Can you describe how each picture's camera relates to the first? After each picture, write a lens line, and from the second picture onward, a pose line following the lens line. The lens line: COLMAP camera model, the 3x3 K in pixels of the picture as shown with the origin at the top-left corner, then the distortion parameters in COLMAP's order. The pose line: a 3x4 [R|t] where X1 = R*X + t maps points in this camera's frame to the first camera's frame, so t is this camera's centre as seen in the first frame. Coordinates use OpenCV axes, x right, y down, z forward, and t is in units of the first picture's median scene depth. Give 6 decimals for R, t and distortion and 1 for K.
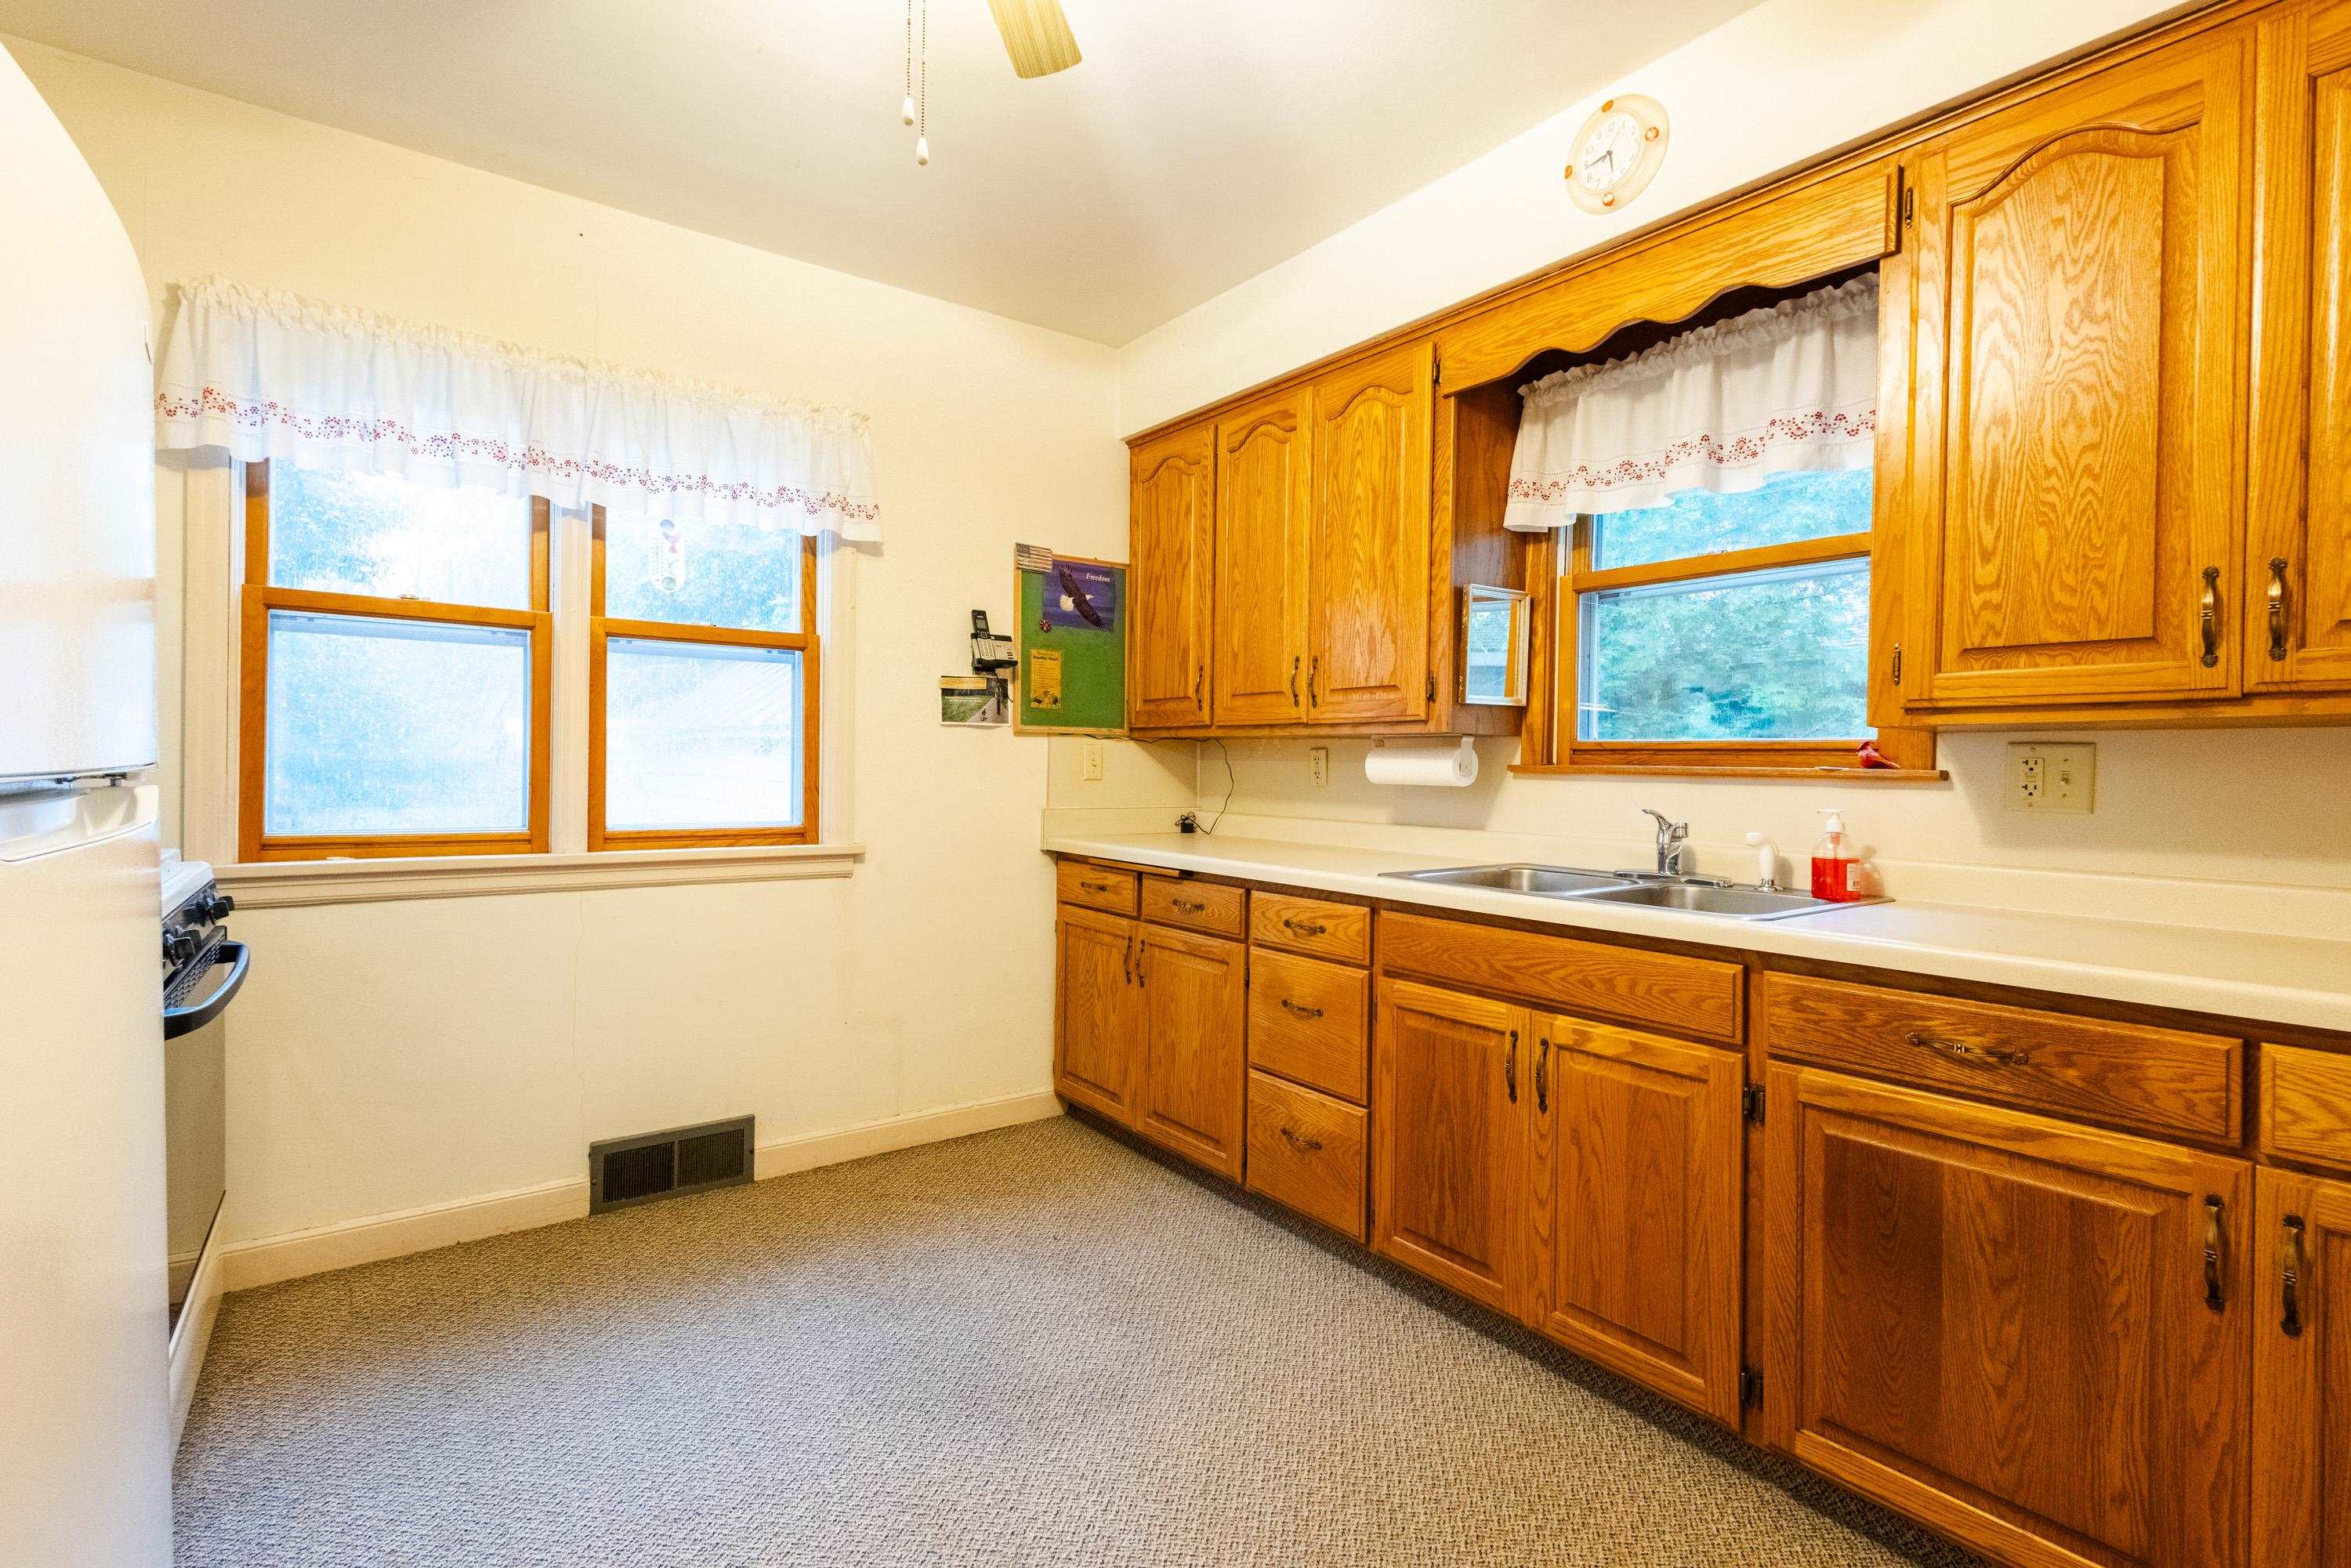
lens RADIAL K [[1088.0, 0, 1180.9], [0, 1088.0, 775.1], [0, 0, 1]] dist [0.004597, -0.000163]
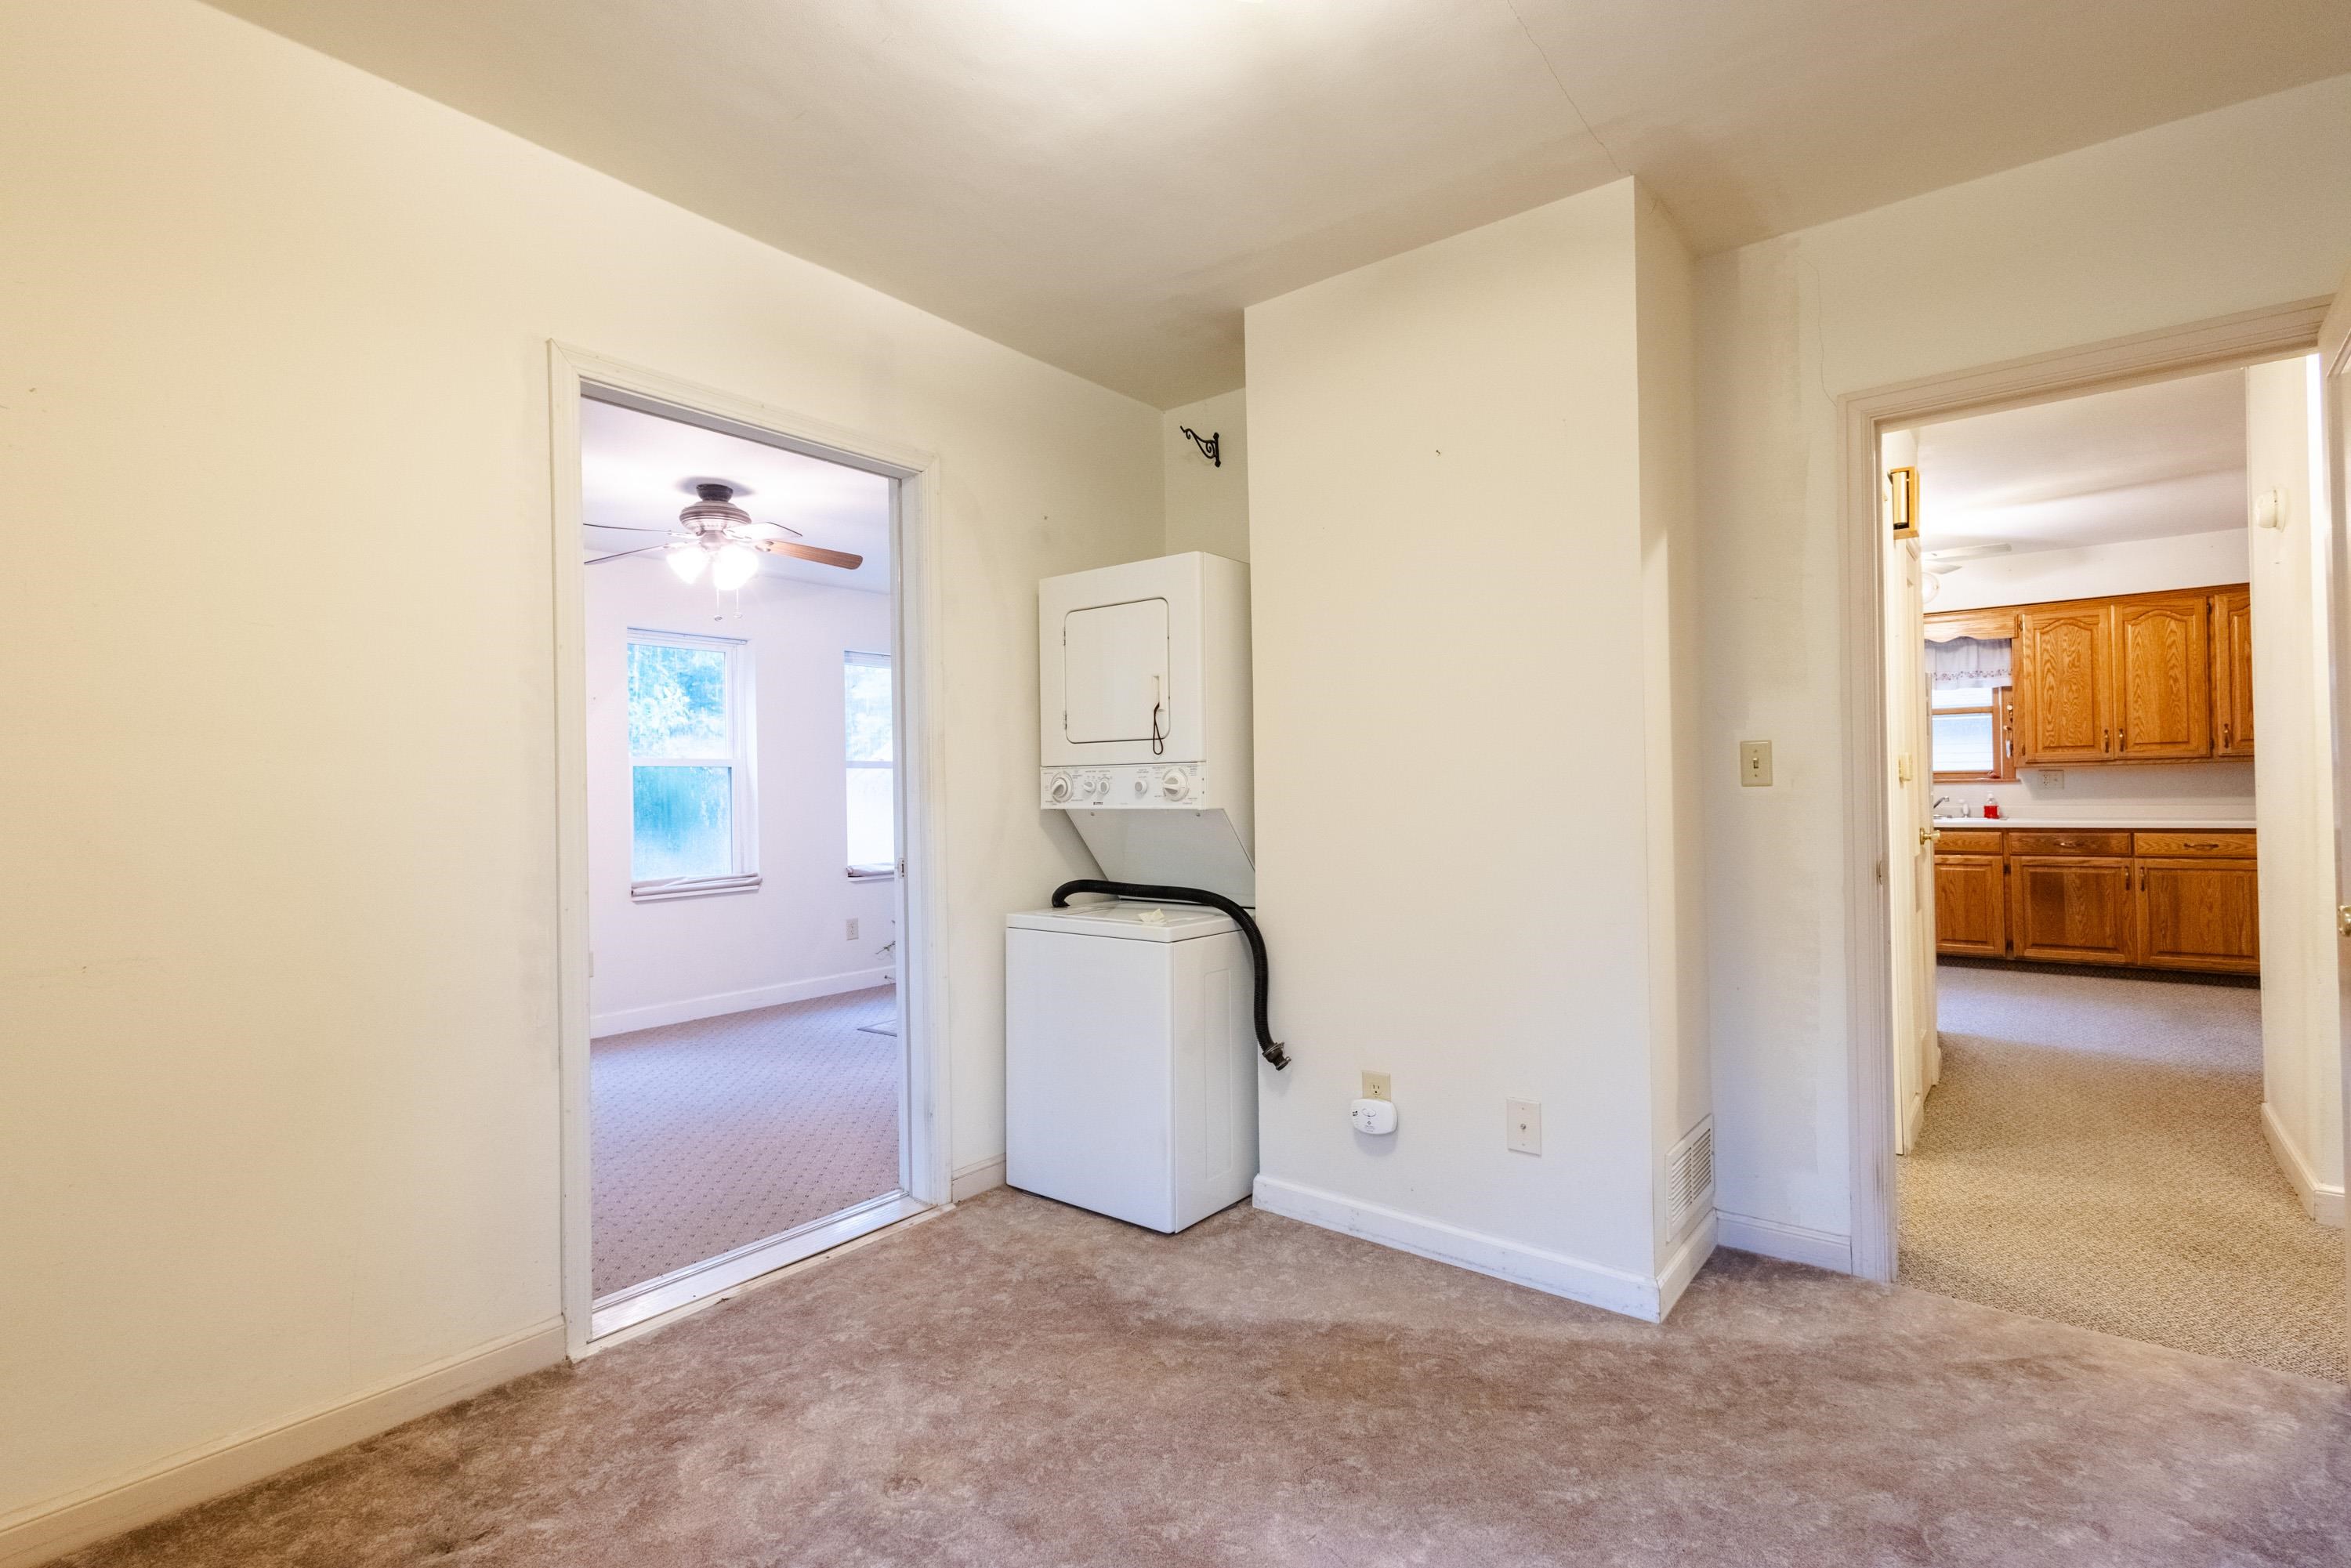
lens RADIAL K [[1088.0, 0, 1163.7], [0, 1088.0, 778.3], [0, 0, 1]] dist [0.004597, -0.000163]
pose [[0.966632, -0.031008, 0.254287, -2.105025], [0.035305, 0.999300, -0.012351, -0.043148], [-0.253726, 0.020916, 0.967050, -1.243751]]
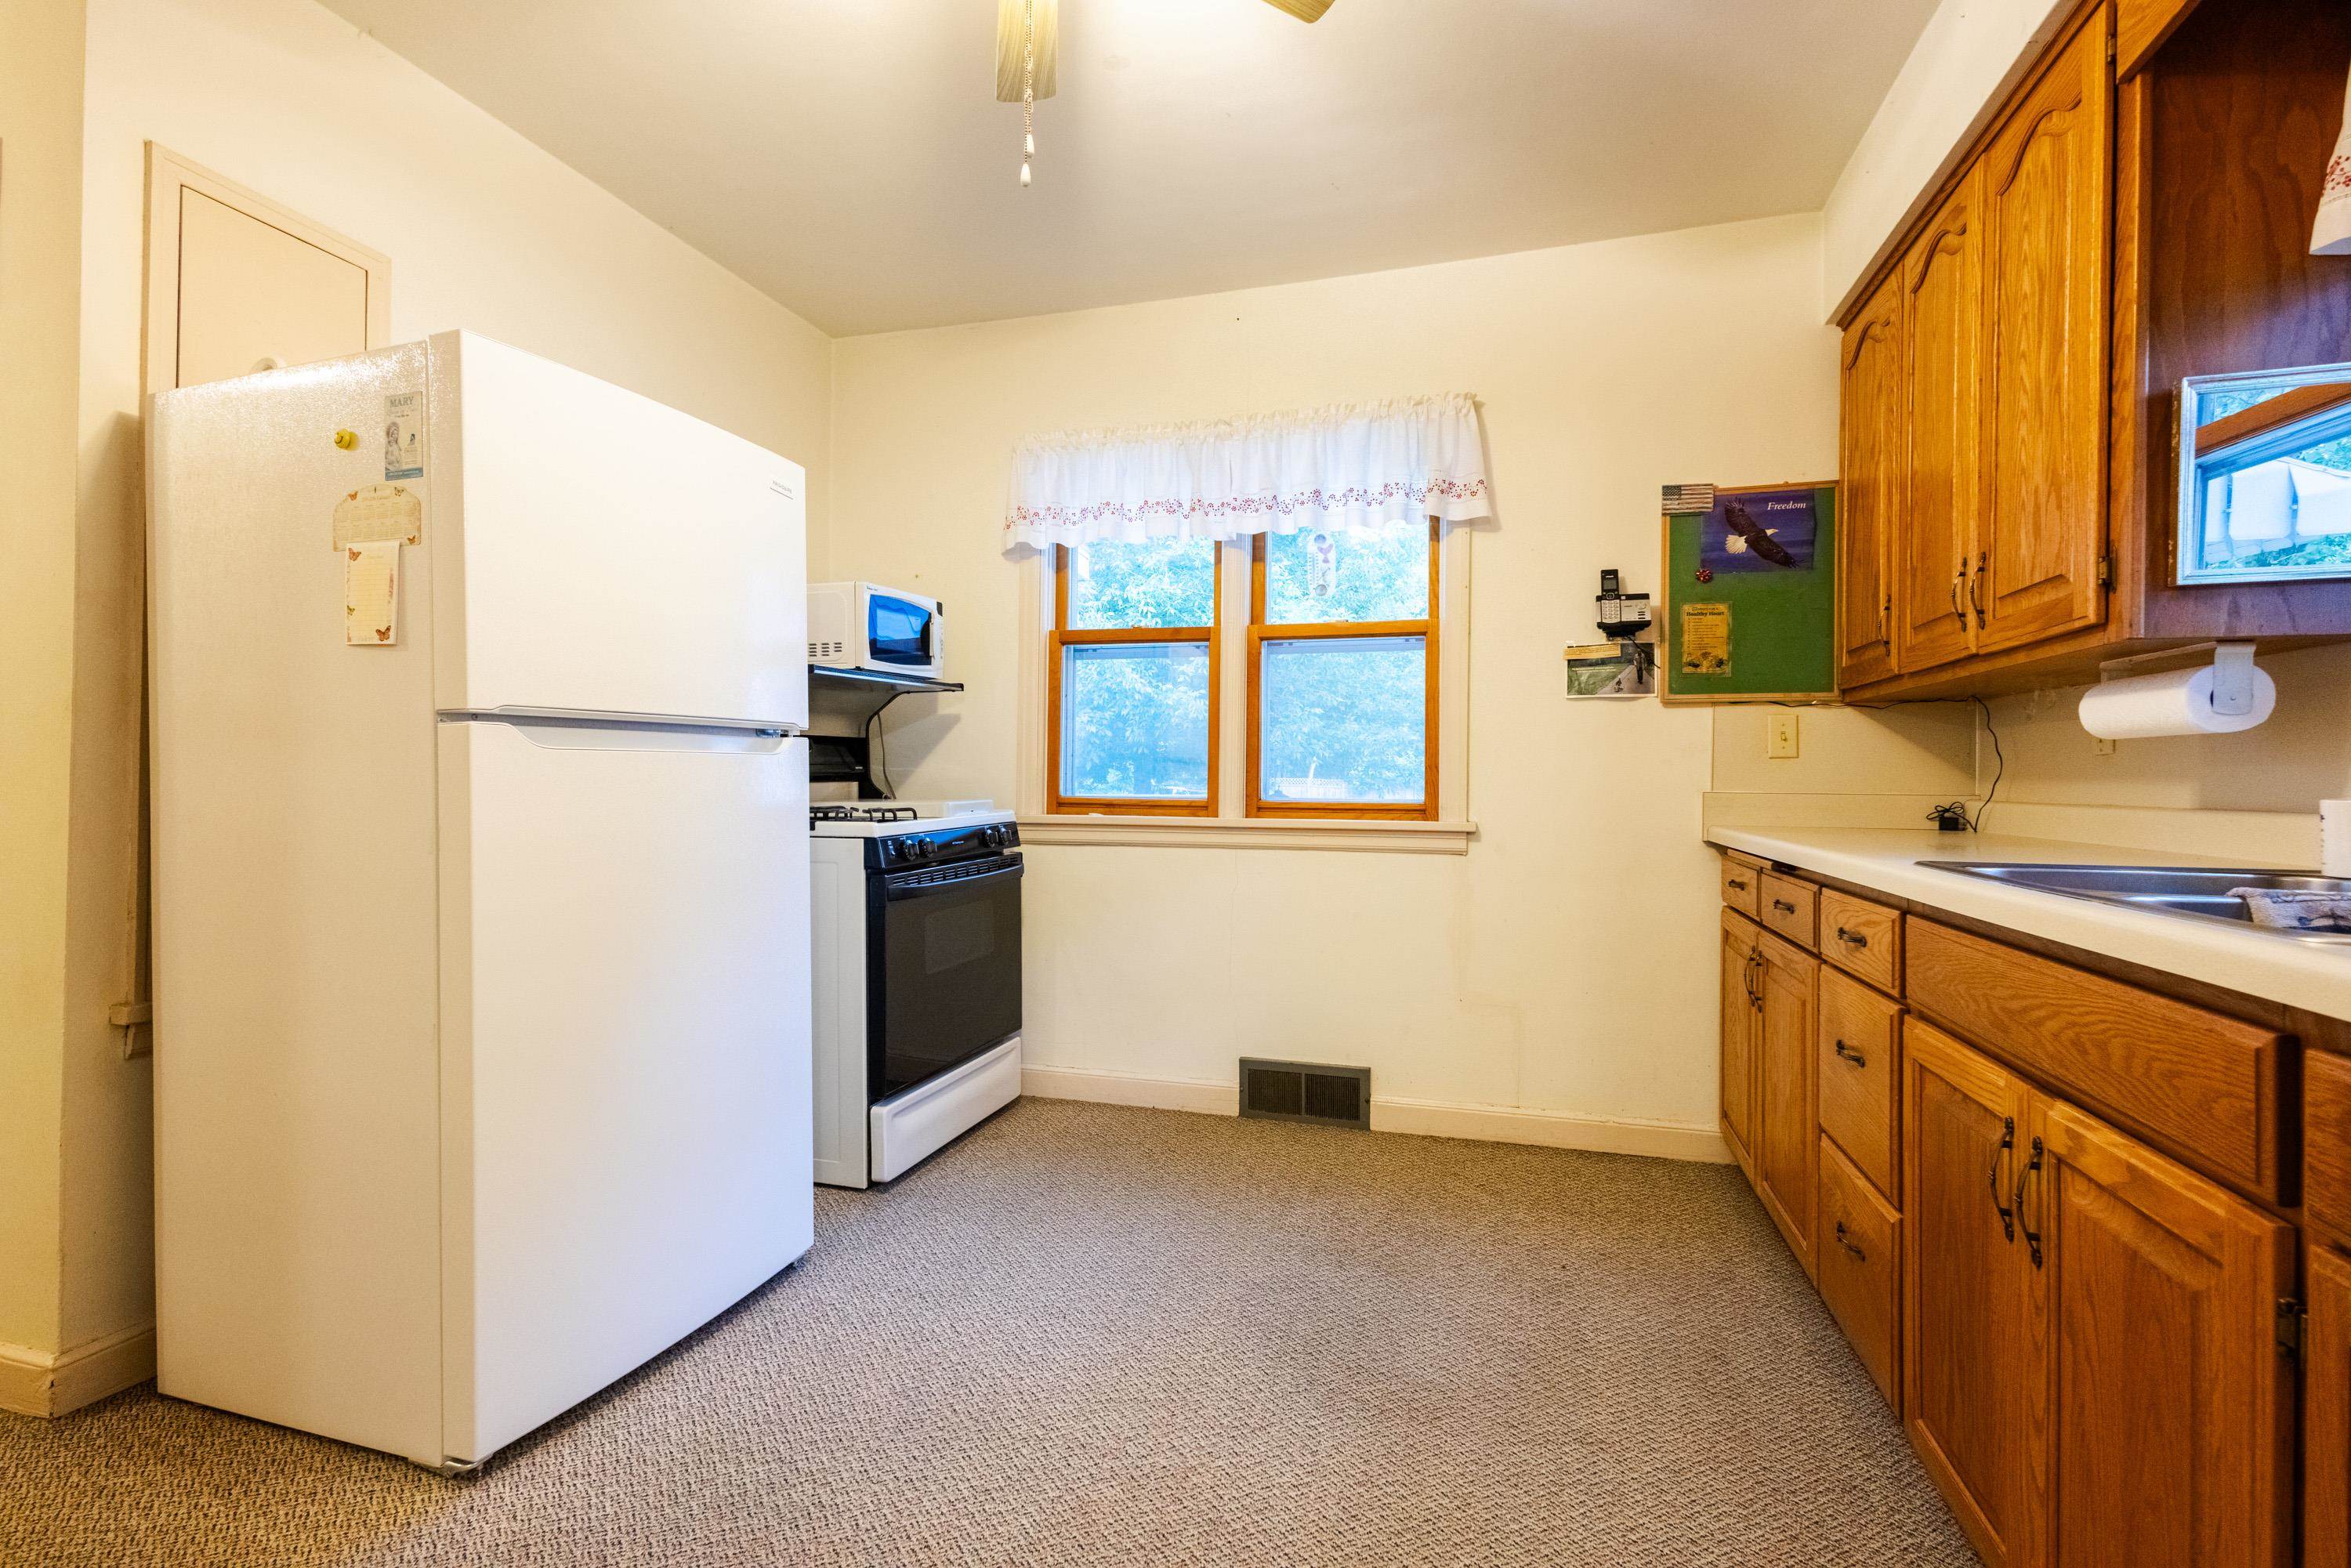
lens RADIAL K [[1088.0, 0, 1174.0], [0, 1088.0, 780.7], [0, 0, 1]] dist [0.004597, -0.000163]
pose [[0.591190, -0.008493, -0.806488, 0.384751], [-0.007909, 0.999835, -0.016327, 0.048227], [0.806493, 0.016031, 0.591026, 0.210261]]
